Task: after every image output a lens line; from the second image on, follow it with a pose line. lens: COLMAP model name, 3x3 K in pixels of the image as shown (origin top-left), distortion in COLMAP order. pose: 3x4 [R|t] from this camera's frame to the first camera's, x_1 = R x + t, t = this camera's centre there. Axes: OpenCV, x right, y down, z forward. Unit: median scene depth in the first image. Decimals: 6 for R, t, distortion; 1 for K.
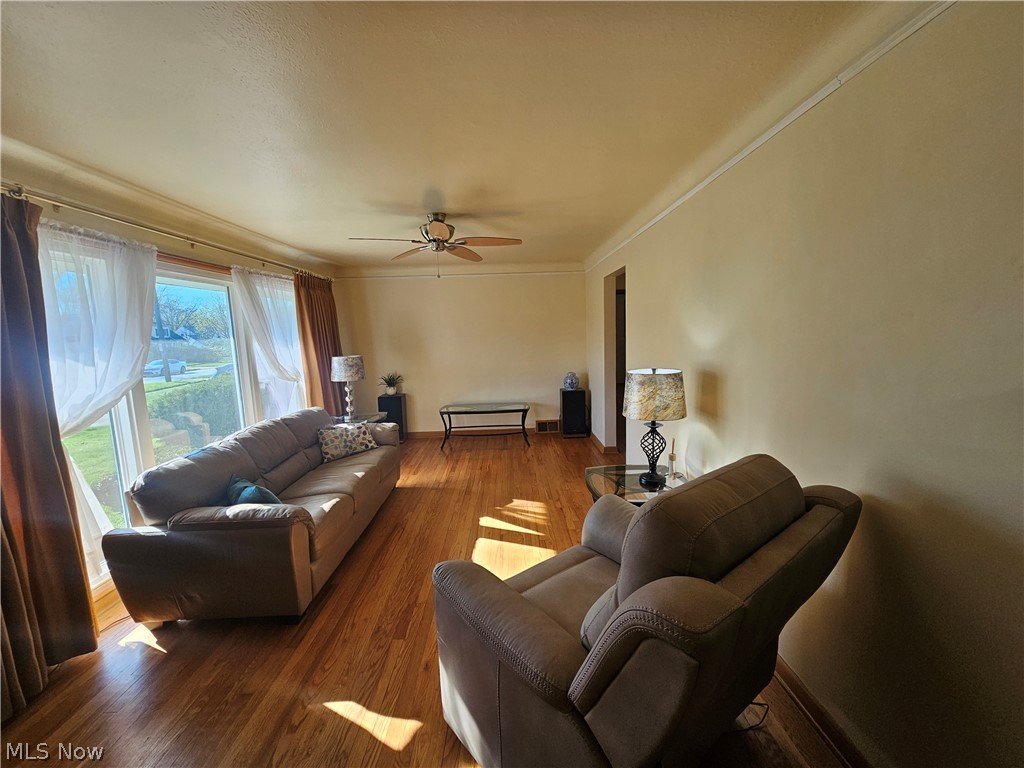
lens RADIAL K [[421.6, 0, 525.0], [0, 421.6, 390.0], [0, 0, 1]] dist [-0.003989, 0.001254]
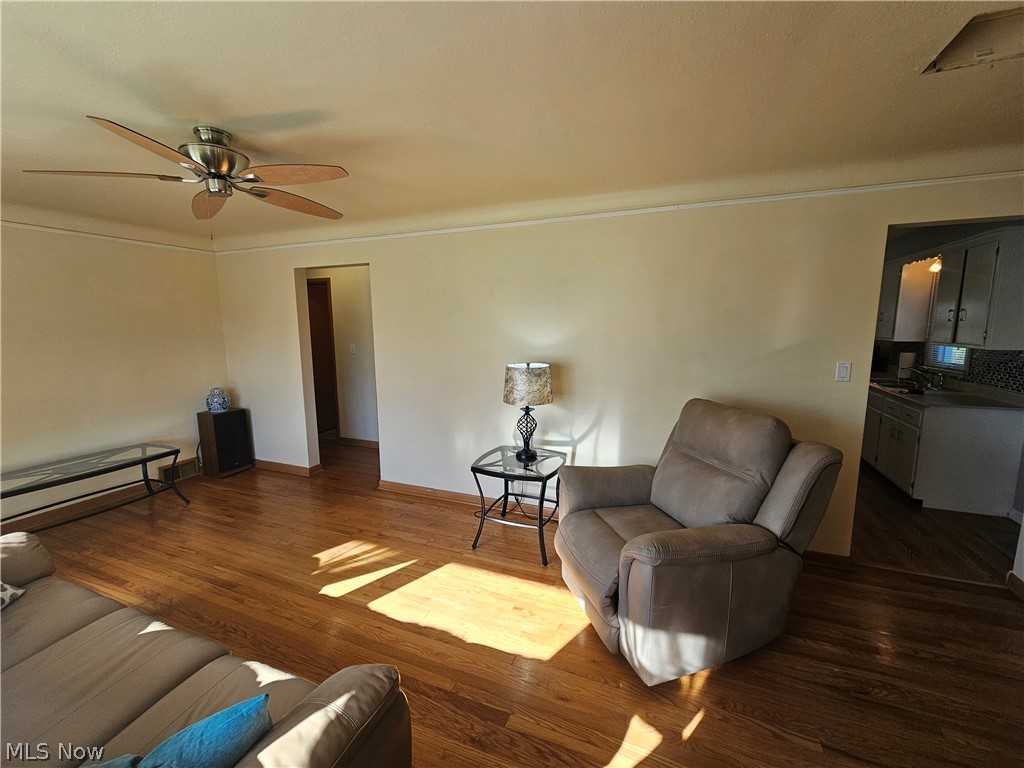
lens RADIAL K [[421.6, 0, 515.0], [0, 421.6, 393.6], [0, 0, 1]] dist [-0.003989, 0.001254]
pose [[0.404472, -0.123772, 0.906136, -0.589752], [0.120942, 0.989337, 0.081152, -0.048189], [-0.906519, 0.076766, 0.415128, 0.387215]]
